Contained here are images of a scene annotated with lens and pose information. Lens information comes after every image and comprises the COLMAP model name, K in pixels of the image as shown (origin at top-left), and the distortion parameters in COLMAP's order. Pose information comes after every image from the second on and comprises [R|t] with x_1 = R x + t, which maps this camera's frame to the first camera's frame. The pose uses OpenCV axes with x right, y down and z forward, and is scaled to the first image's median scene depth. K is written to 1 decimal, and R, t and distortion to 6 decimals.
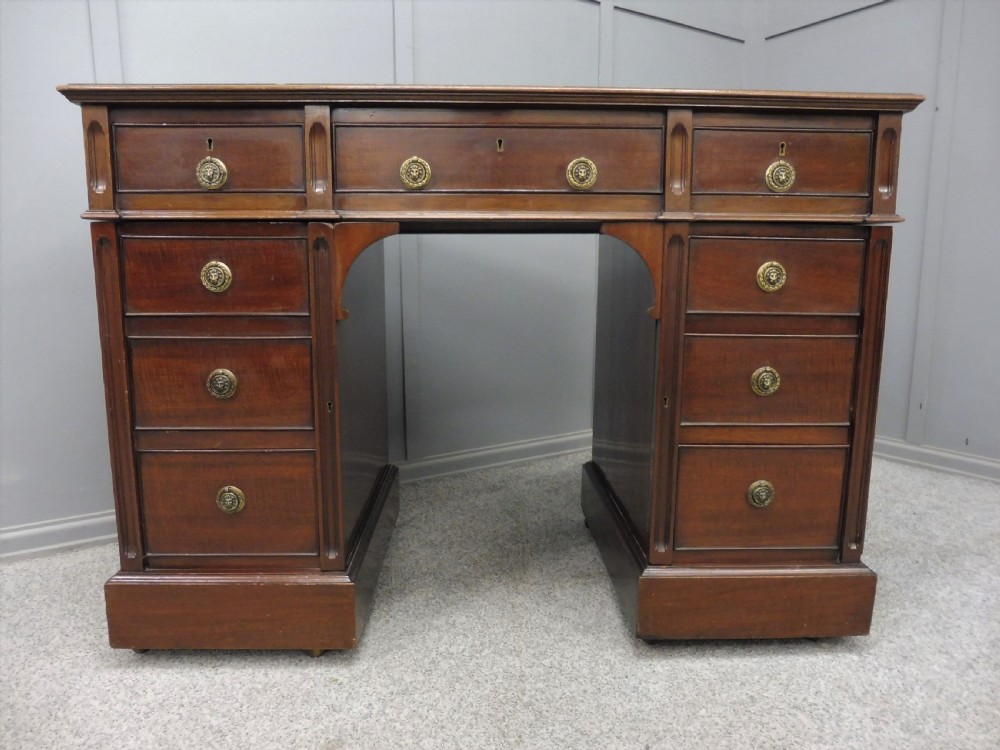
lens RADIAL K [[715.8, 0, 505.0], [0, 715.8, 378.8], [0, 0, 1]] dist [-0.045608, 0.012311]
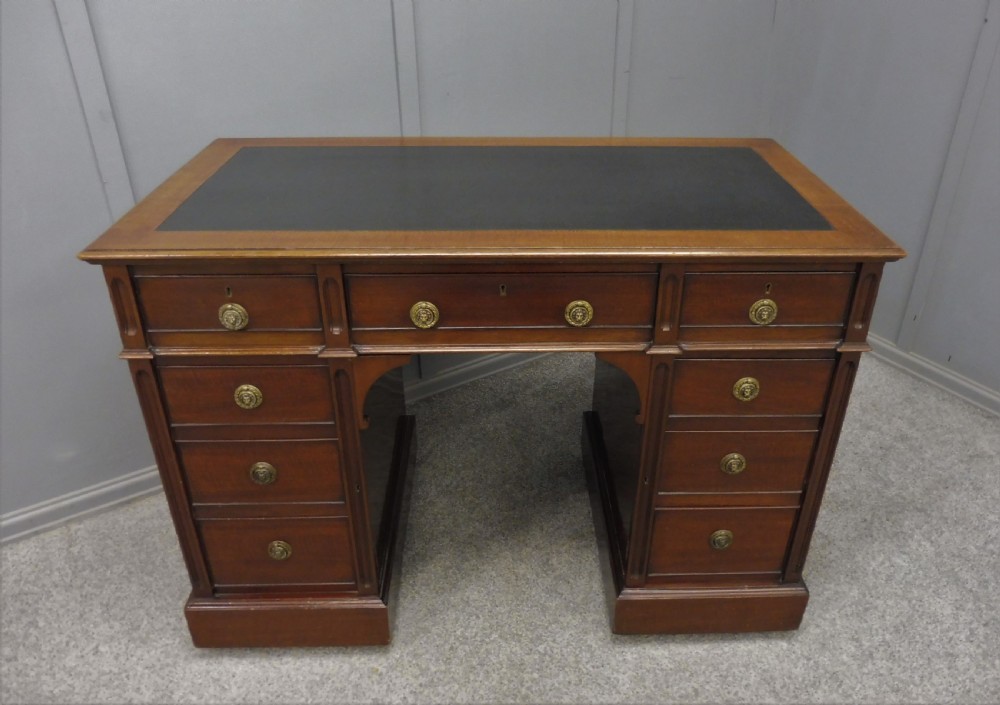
lens RADIAL K [[763.5, 0, 536.6], [0, 763.5, 330.1], [0, 0, 1]] dist [-0.054597, 0.022116]
pose [[0.999773, 0.006940, 0.020150, 0.020133], [-0.013256, 0.942833, 0.333001, -0.630735], [-0.016687, -0.333192, 0.942711, -0.090488]]
